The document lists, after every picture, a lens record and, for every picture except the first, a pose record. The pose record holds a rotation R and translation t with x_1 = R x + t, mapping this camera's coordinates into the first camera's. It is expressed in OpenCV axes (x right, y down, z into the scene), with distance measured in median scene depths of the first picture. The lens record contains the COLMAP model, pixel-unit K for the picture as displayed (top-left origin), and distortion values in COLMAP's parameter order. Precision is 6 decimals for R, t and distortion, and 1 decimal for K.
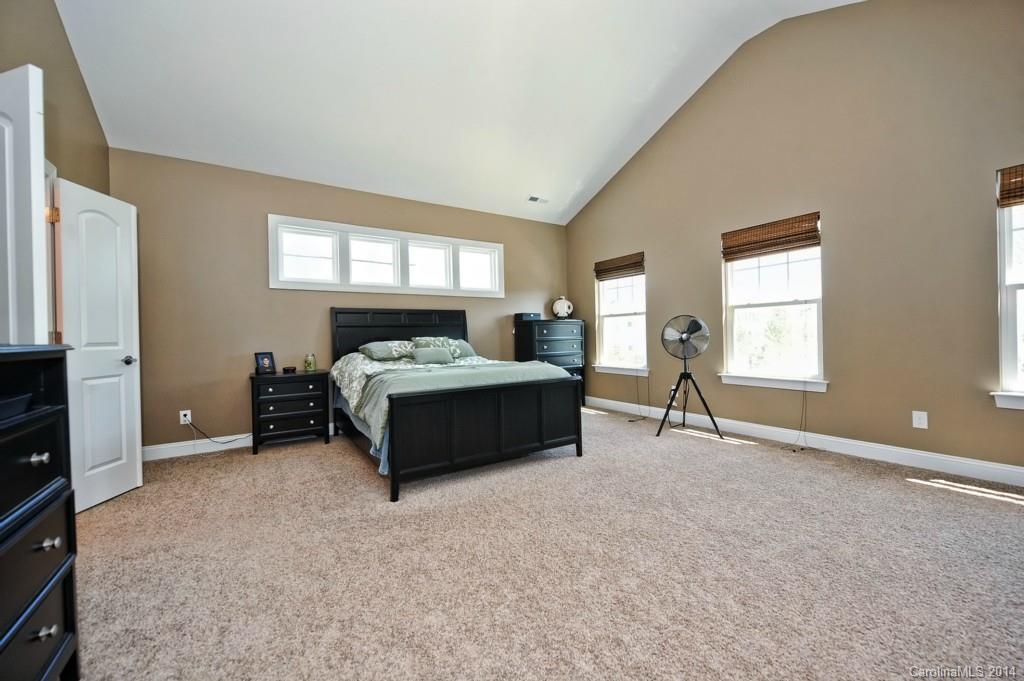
lens RADIAL K [[404.7, 0, 518.7], [0, 404.7, 337.6], [0, 0, 1]] dist [-0.000126, -0.000522]
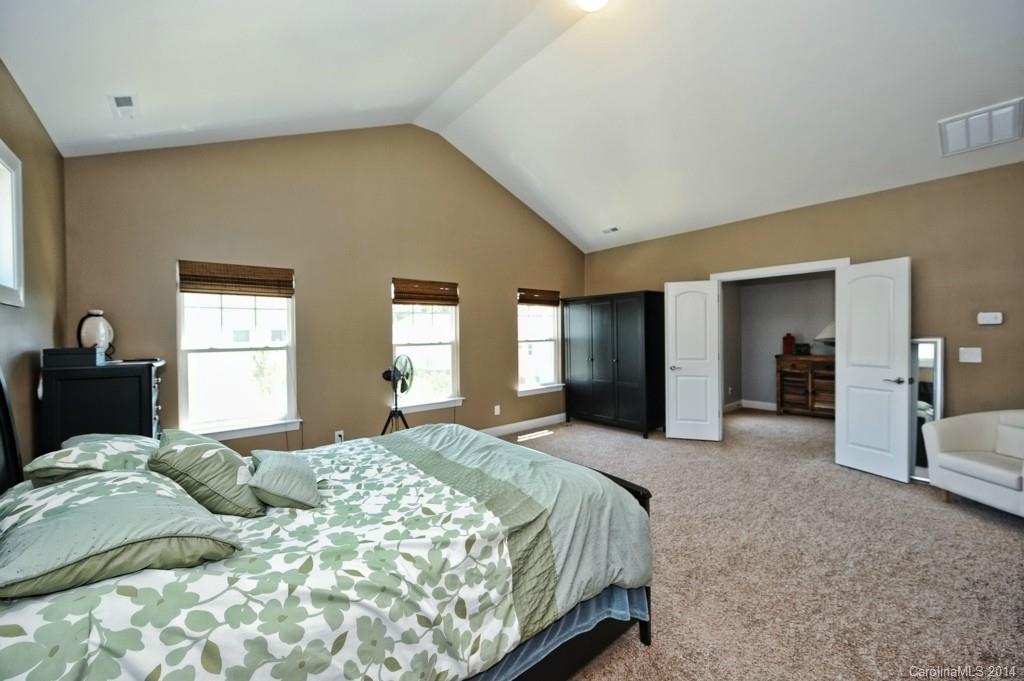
lens RADIAL K [[404.7, 0, 518.7], [0, 404.7, 337.6], [0, 0, 1]] dist [-0.000126, -0.000522]
pose [[-0.109886, 0.081528, 0.990595, -0.625304], [0.072580, 0.994628, -0.073808, 0.012460], [-0.991291, 0.063787, -0.115213, 0.800097]]
